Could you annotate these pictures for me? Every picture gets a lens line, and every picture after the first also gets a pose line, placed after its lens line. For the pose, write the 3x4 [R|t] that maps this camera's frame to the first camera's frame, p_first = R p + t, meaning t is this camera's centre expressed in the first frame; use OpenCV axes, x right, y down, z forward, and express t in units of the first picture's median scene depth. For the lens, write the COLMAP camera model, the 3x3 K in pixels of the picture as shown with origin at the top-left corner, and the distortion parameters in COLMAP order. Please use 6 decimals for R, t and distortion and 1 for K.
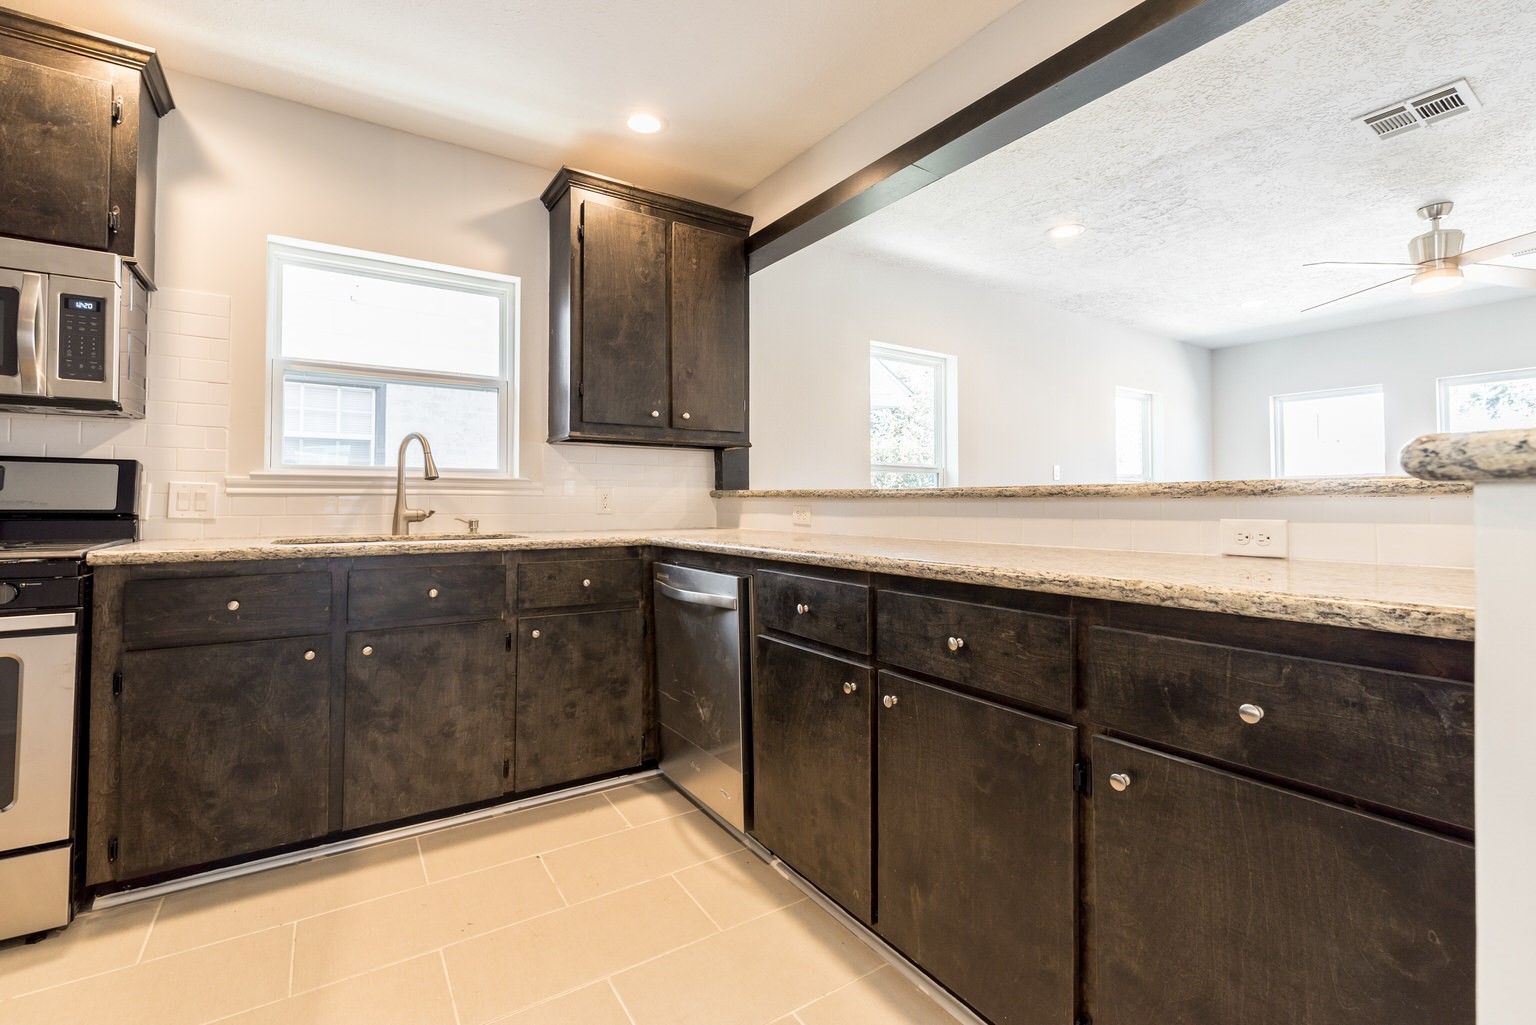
lens RADIAL K [[666.6, 0, 763.2], [0, 666.6, 484.7], [0, 0, 1]] dist [-0.000977, 0.000145]
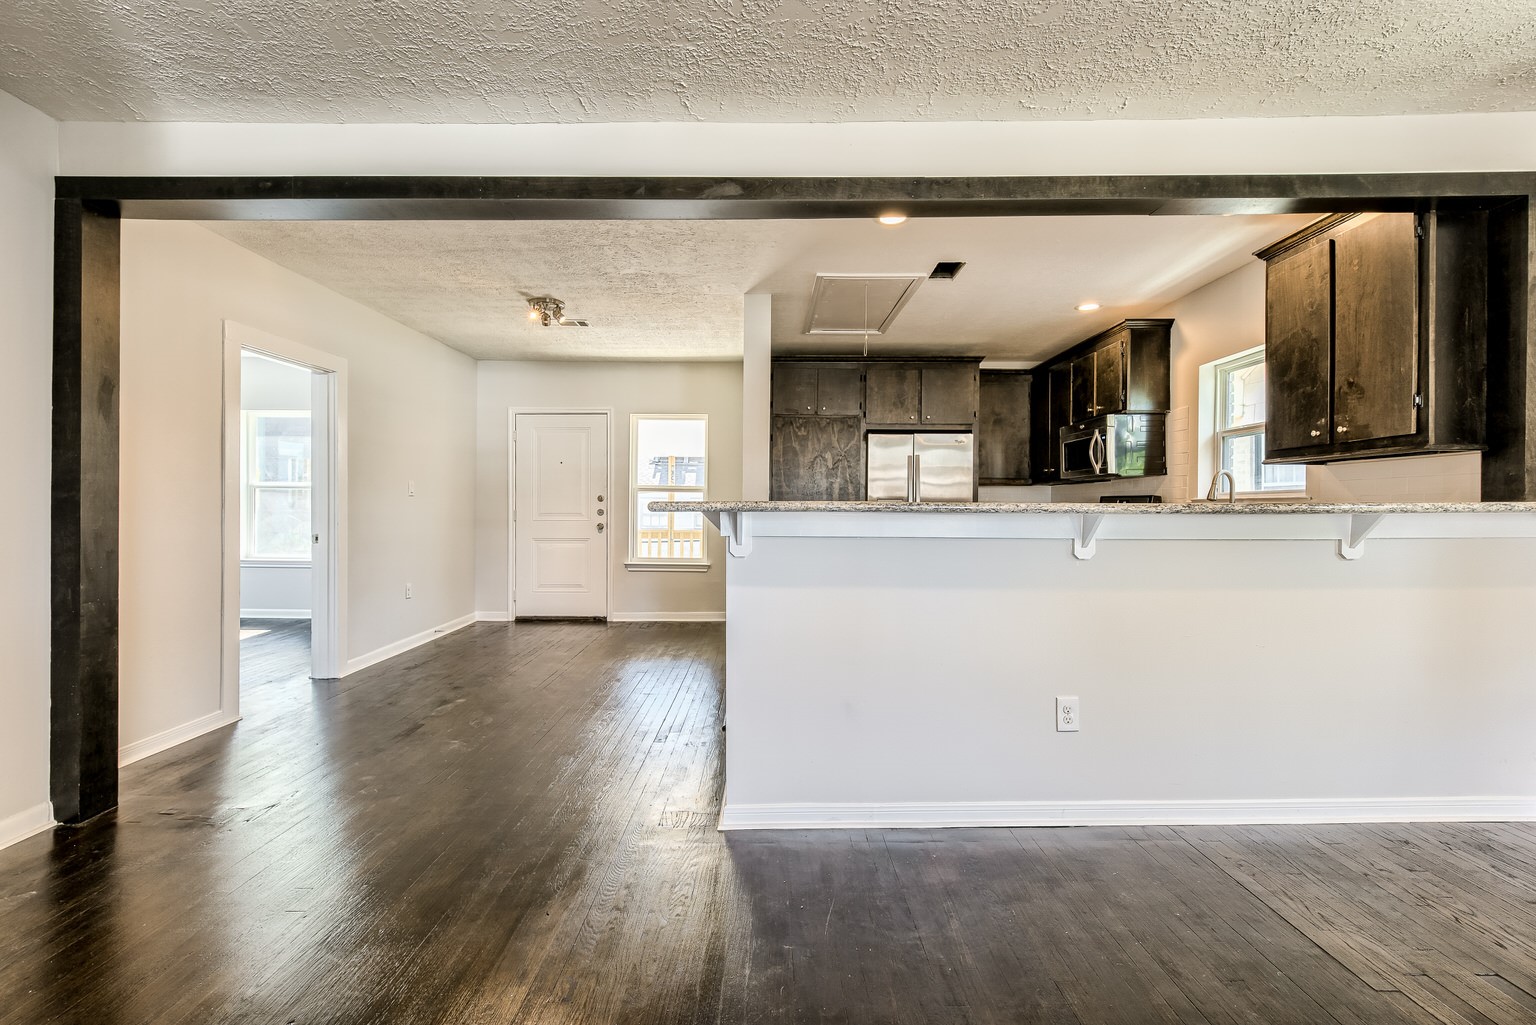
lens RADIAL K [[666.6, 0, 769.7], [0, 666.6, 512.3], [0, 0, 1]] dist [-0.000977, 0.000145]
pose [[-0.548634, 0.000733, -0.836062, 1.474295], [0.017012, 0.999802, -0.010287, 0.018077], [0.835890, -0.019867, -0.548538, 1.058159]]
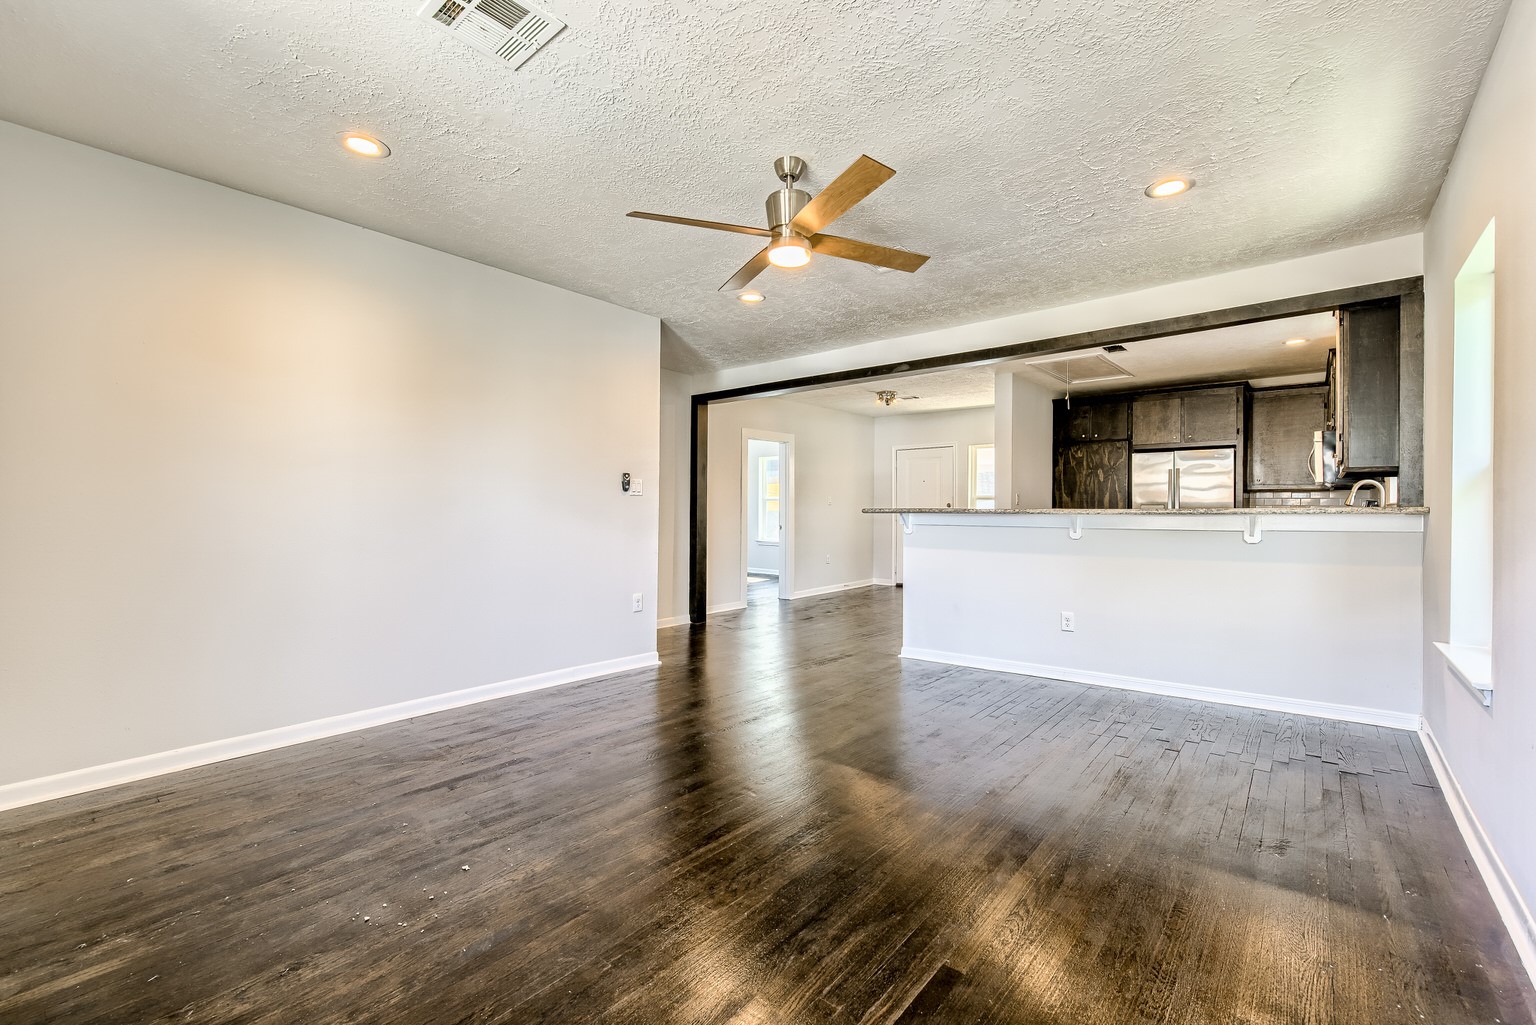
lens RADIAL K [[666.6, 0, 767.0], [0, 666.6, 512.3], [0, 0, 1]] dist [-0.000977, 0.000145]
pose [[-0.956148, -0.004684, -0.292845, 1.768564], [0.002219, 0.999727, -0.023238, 0.054762], [0.292874, -0.022869, -0.955877, 2.521137]]
